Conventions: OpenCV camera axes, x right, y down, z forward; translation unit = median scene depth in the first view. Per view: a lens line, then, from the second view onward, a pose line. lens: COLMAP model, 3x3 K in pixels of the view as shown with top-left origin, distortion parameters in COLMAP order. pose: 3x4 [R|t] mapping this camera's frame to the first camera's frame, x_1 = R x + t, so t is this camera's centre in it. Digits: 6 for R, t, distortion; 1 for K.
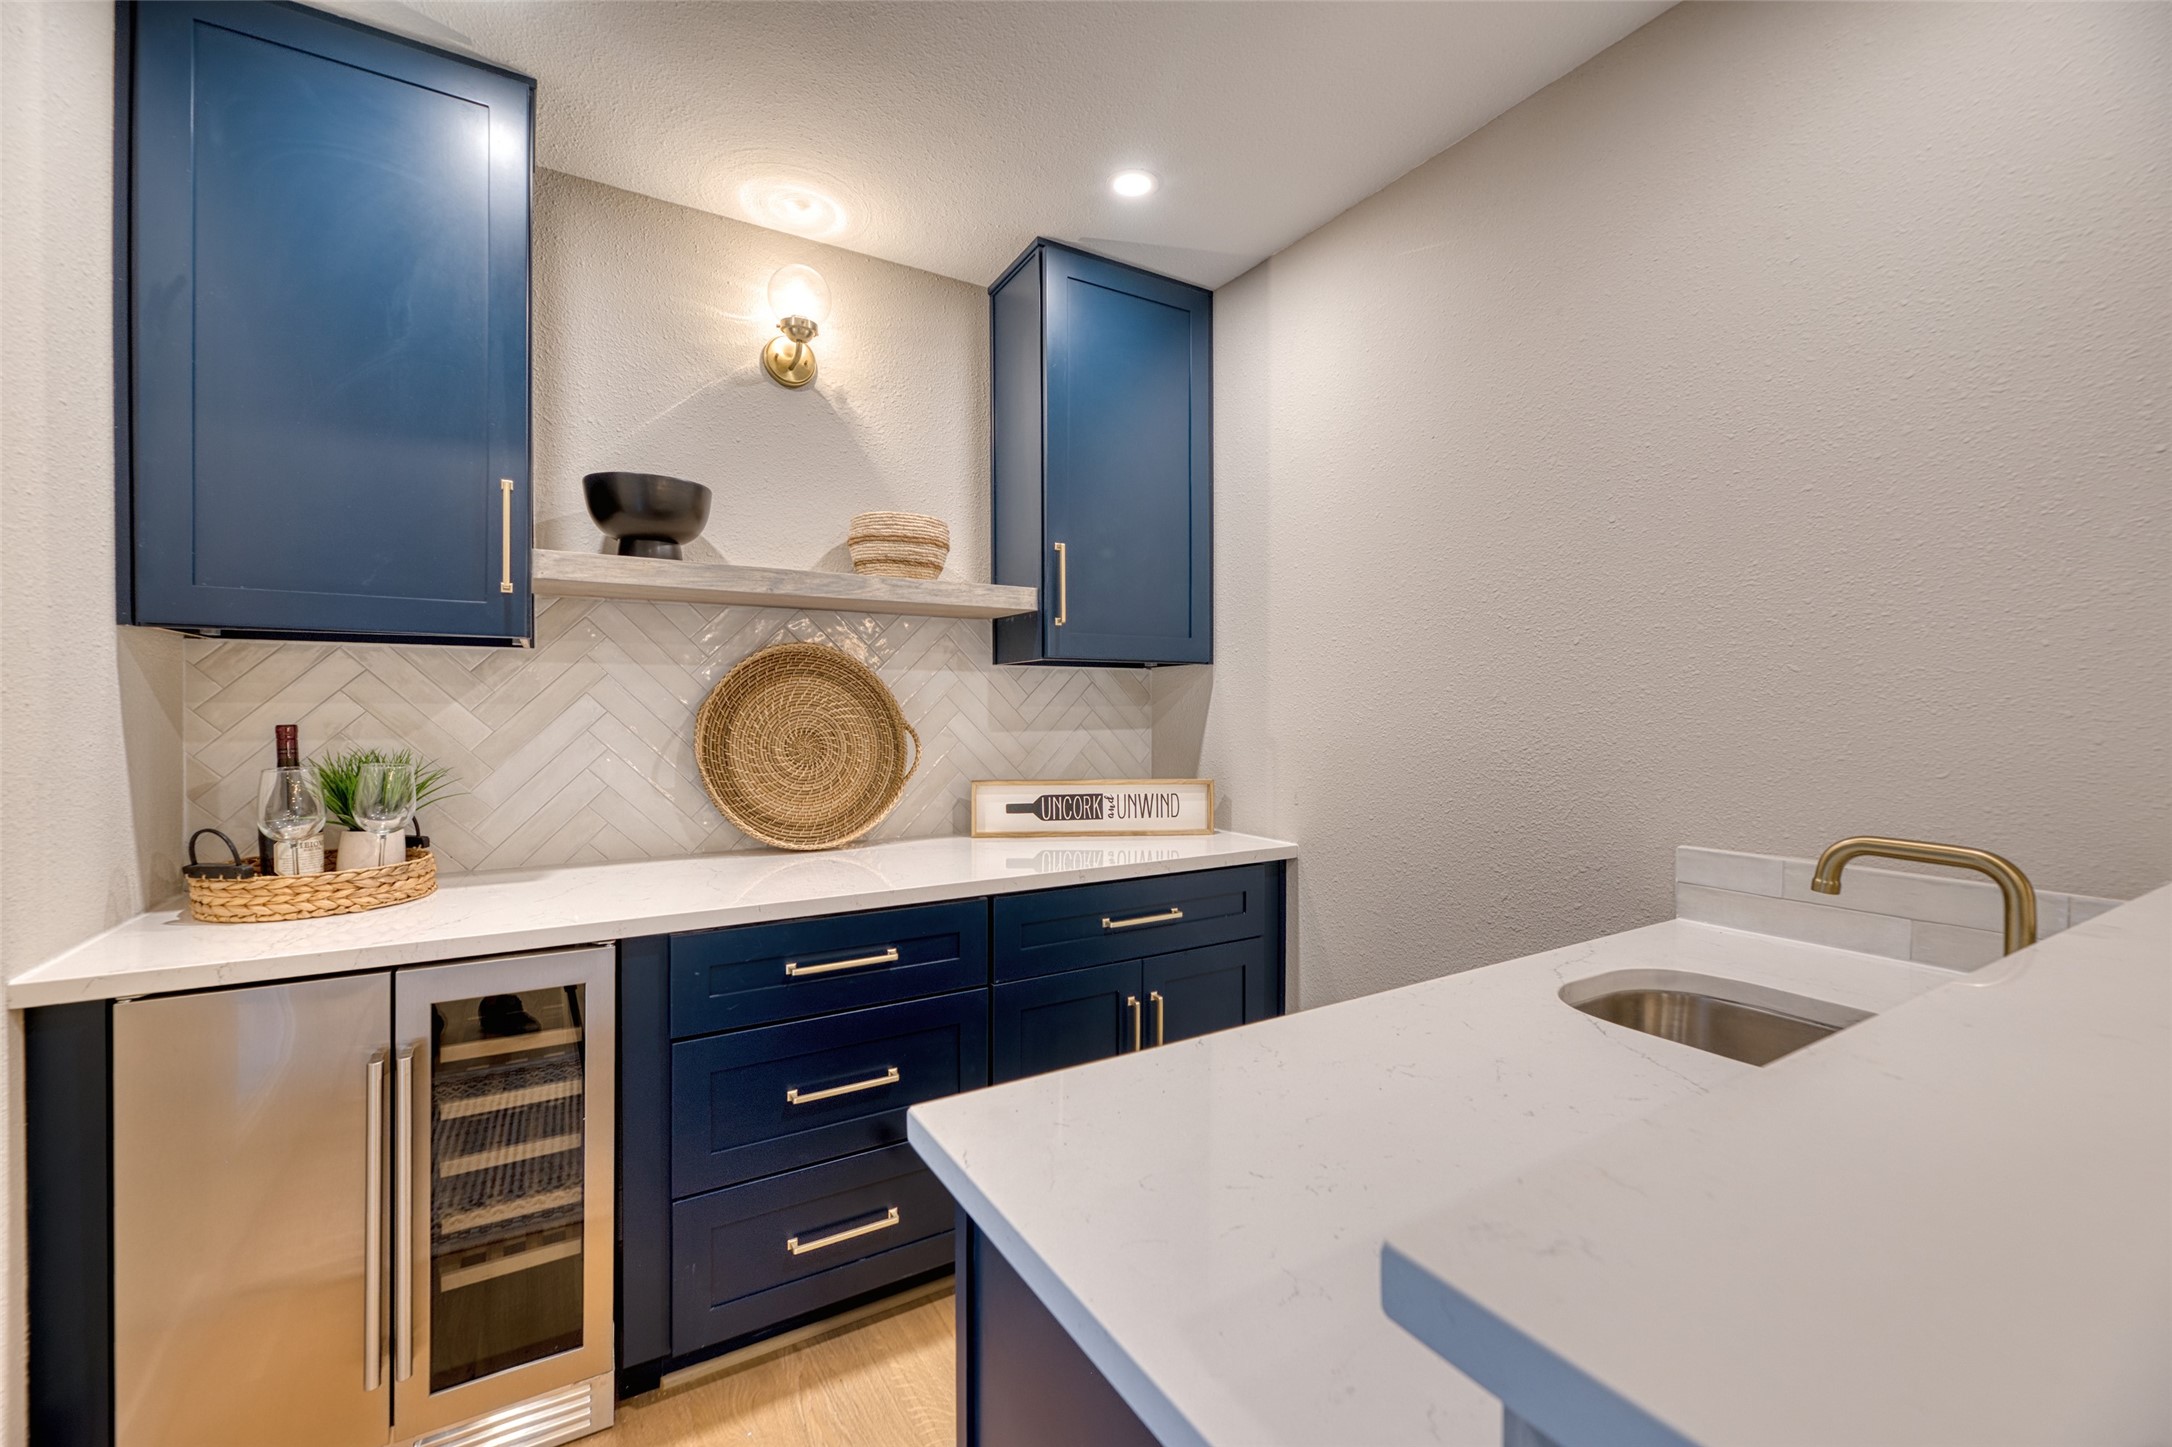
lens RADIAL K [[886.5, 0, 1071.4], [0, 886.5, 709.3], [0, 0, 1]] dist [0.001066, 0.000267]
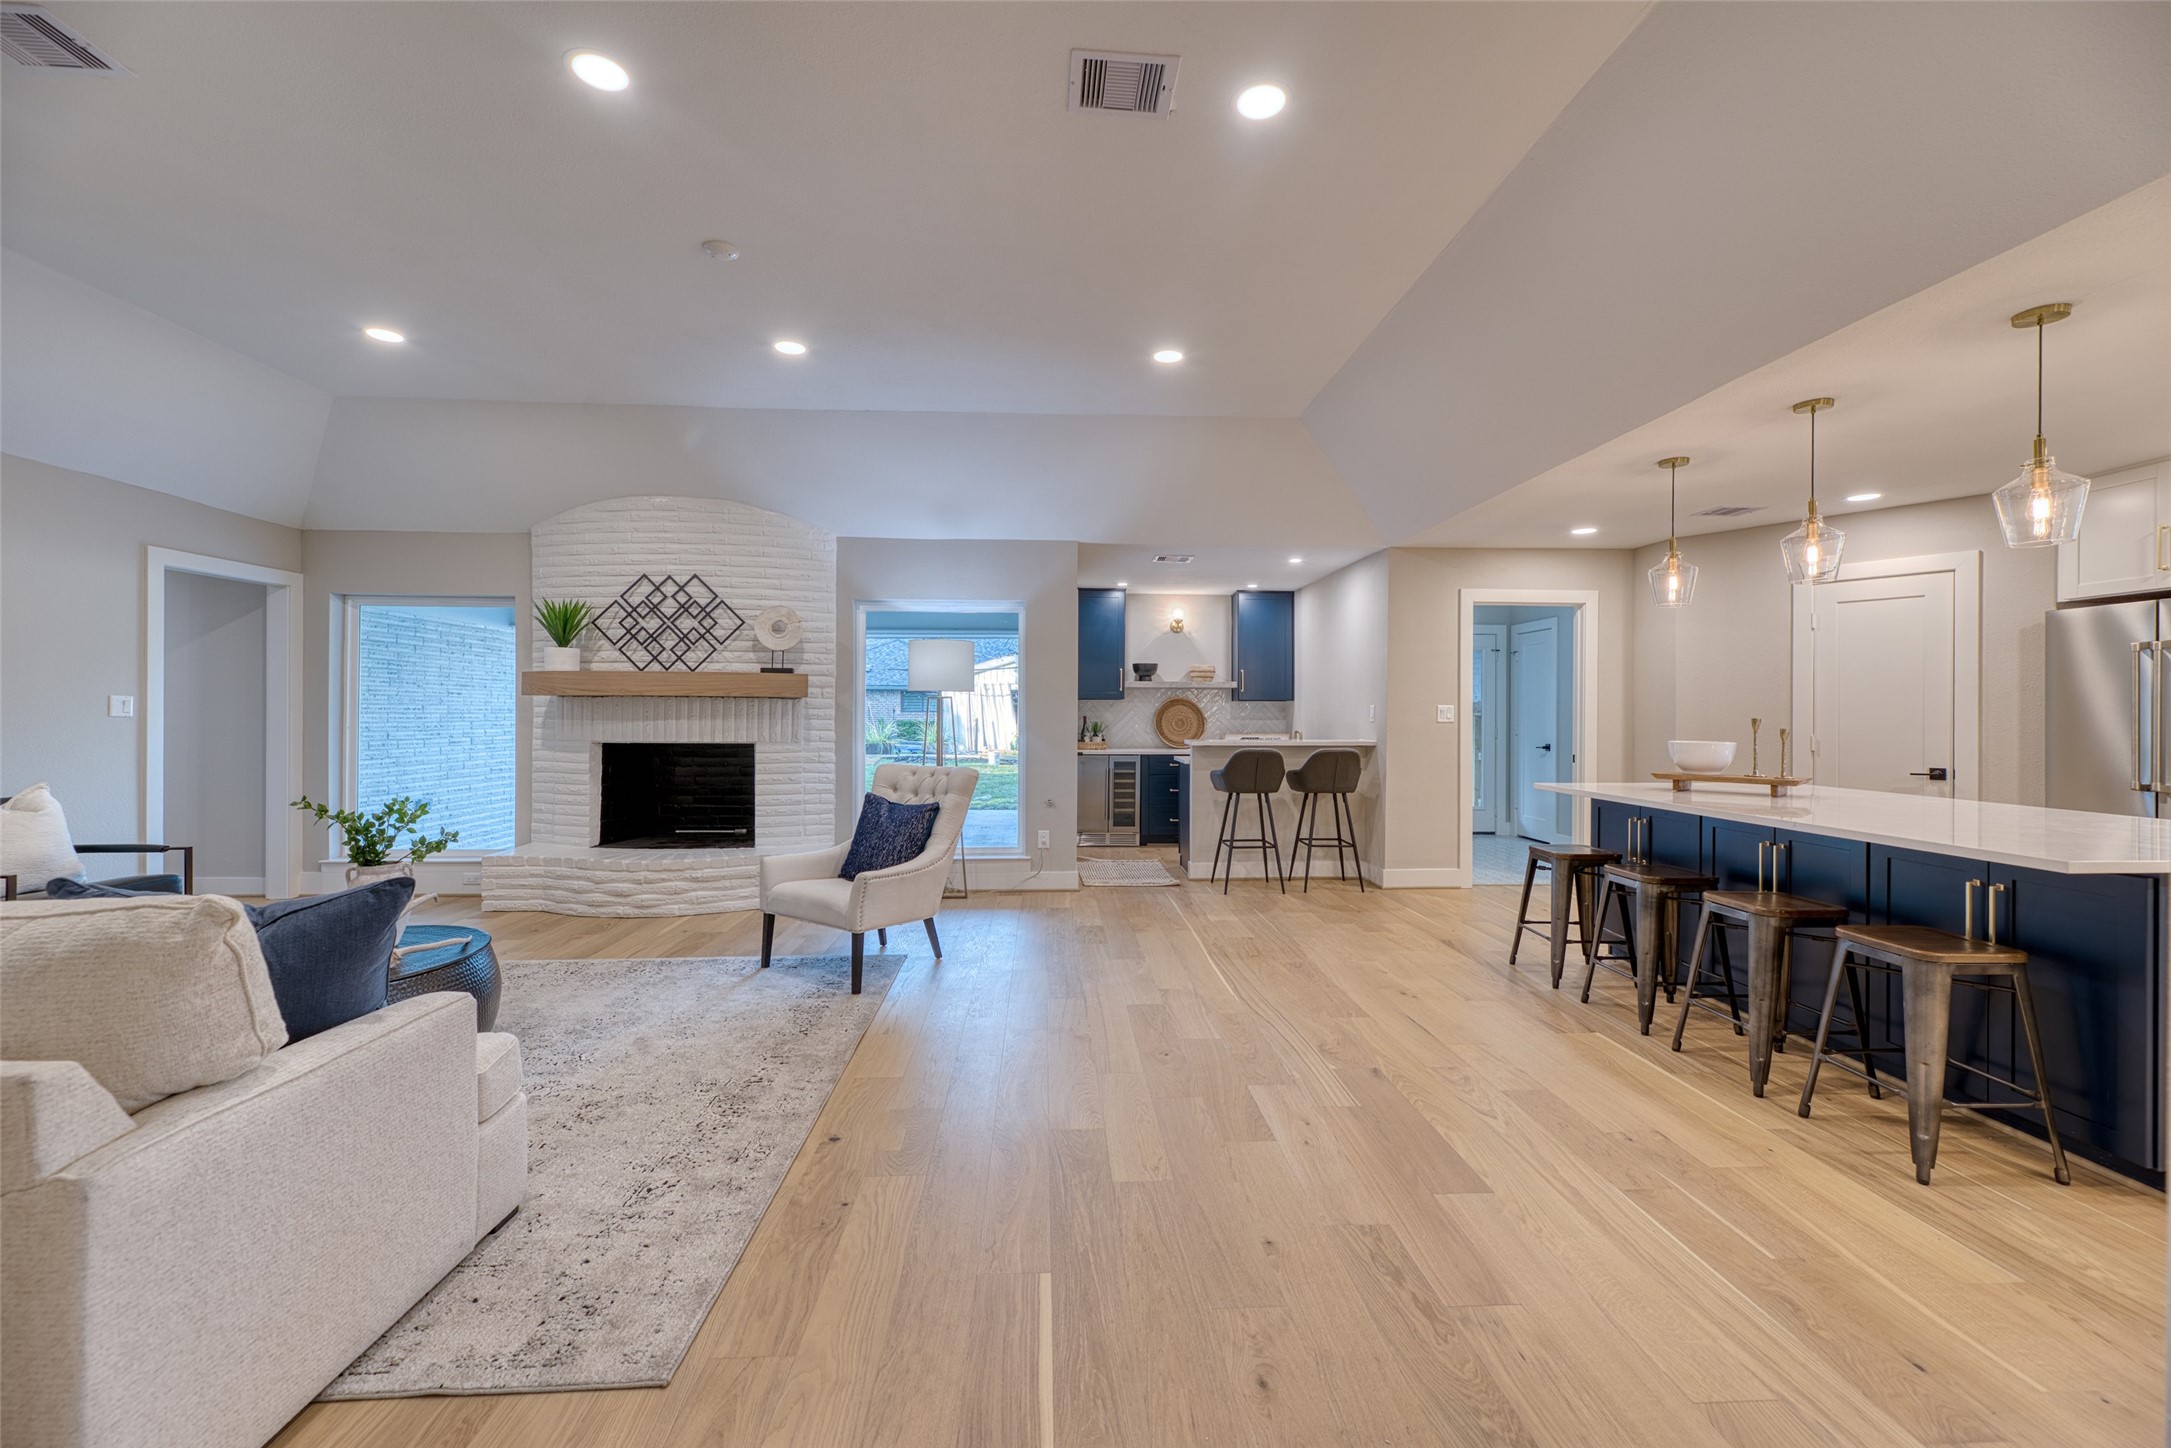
lens RADIAL K [[886.1, 0, 1090.7], [0, 886.1, 713.5], [0, 0, 1]] dist [0.001066, 0.000267]
pose [[0.887338, -0.001340, -0.461118, 1.324407], [-0.001140, 0.999986, -0.005100, 0.022634], [0.461119, 0.005051, 0.887324, -3.055564]]
